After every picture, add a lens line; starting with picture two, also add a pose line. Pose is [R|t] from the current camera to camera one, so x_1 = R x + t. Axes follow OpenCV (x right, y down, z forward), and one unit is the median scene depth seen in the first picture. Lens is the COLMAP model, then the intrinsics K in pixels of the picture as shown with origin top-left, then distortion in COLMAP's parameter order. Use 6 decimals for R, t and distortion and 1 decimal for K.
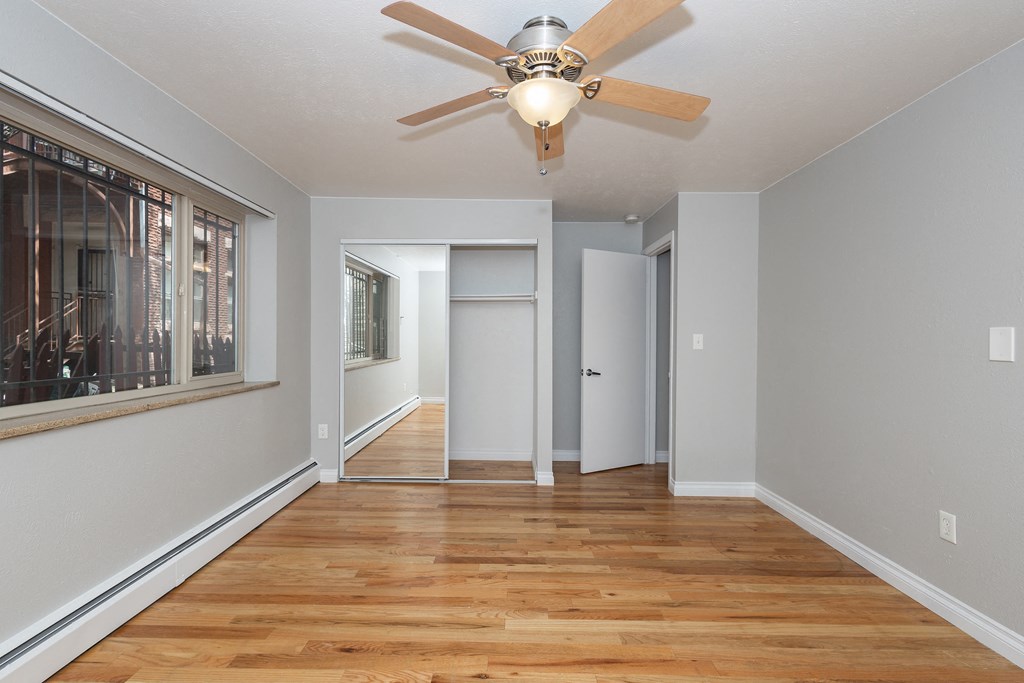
lens RADIAL K [[469.7, 0, 513.5], [0, 469.7, 341.6], [0, 0, 1]] dist [0.010108, -0.001067]
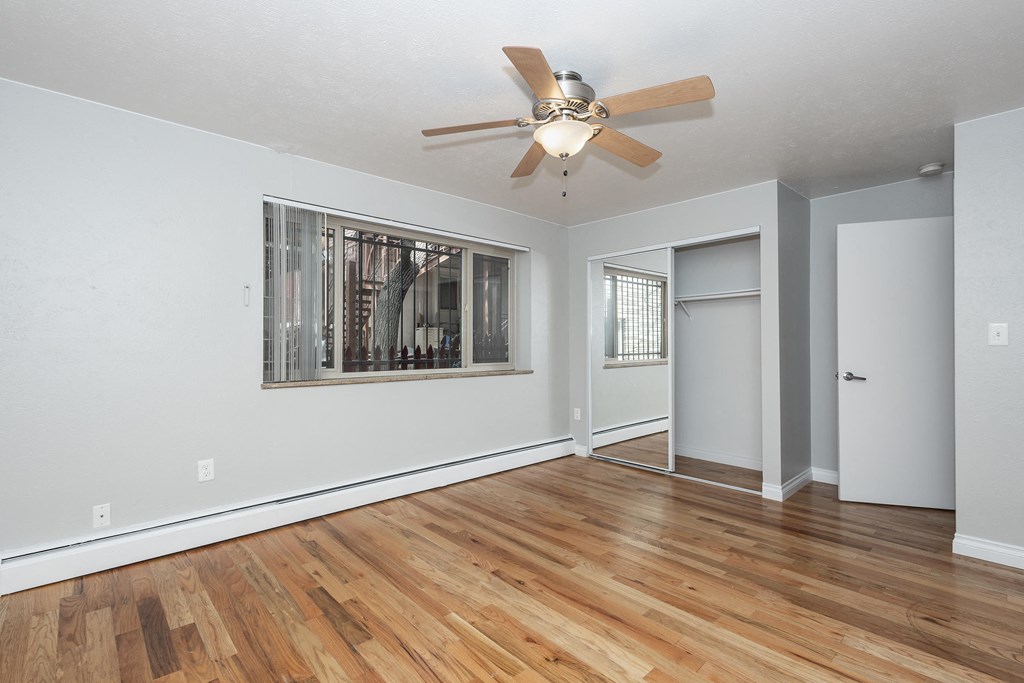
lens RADIAL K [[469.7, 0, 513.5], [0, 469.7, 341.6], [0, 0, 1]] dist [0.010108, -0.001067]
pose [[0.687410, -0.012544, -0.726161, 0.405335], [0.000676, 0.999861, -0.016632, 0.021668], [0.726269, 0.010943, 0.687323, 0.026489]]
